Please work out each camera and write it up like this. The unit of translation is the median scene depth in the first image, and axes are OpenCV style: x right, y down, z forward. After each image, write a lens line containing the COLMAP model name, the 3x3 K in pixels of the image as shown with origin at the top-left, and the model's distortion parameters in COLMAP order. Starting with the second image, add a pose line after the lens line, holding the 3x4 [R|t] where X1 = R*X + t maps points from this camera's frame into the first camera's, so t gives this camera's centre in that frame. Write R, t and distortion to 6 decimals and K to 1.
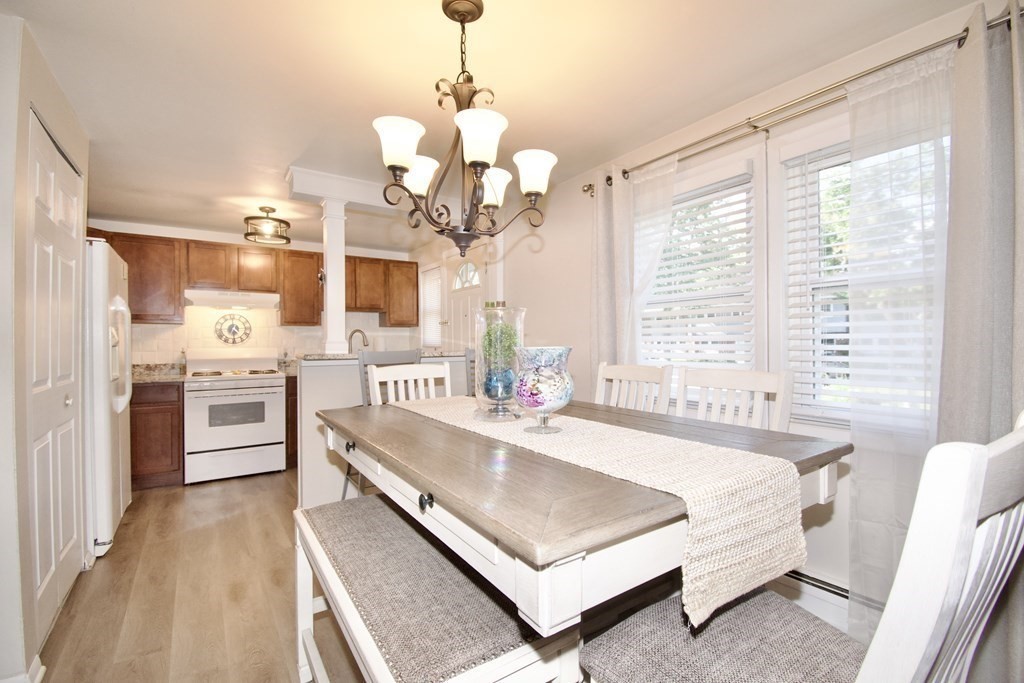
lens RADIAL K [[440.5, 0, 512.0], [0, 440.5, 341.5], [0, 0, 1]] dist [-0.000538, -0.000079]
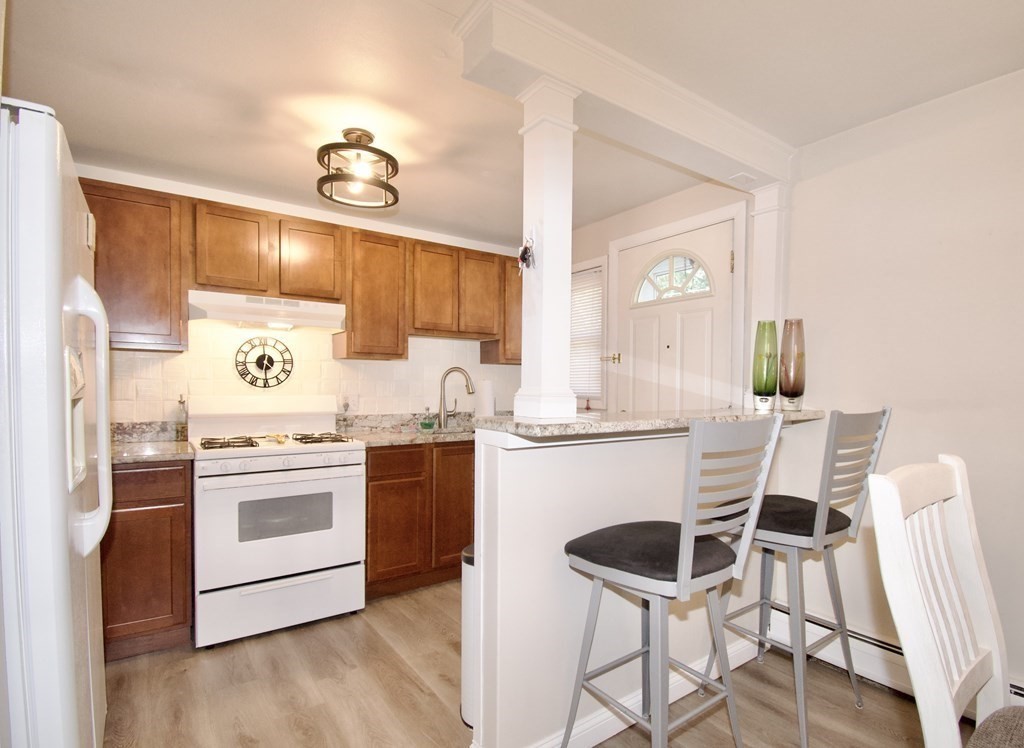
lens RADIAL K [[493.3, 0, 513.1], [0, 493.3, 394.7], [0, 0, 1]] dist [0.001161, 0.000222]
pose [[0.999459, 0.016149, 0.028664, -0.348176], [-0.016837, 0.999571, 0.023956, -0.007545], [-0.028265, -0.024426, 0.999302, 0.362059]]
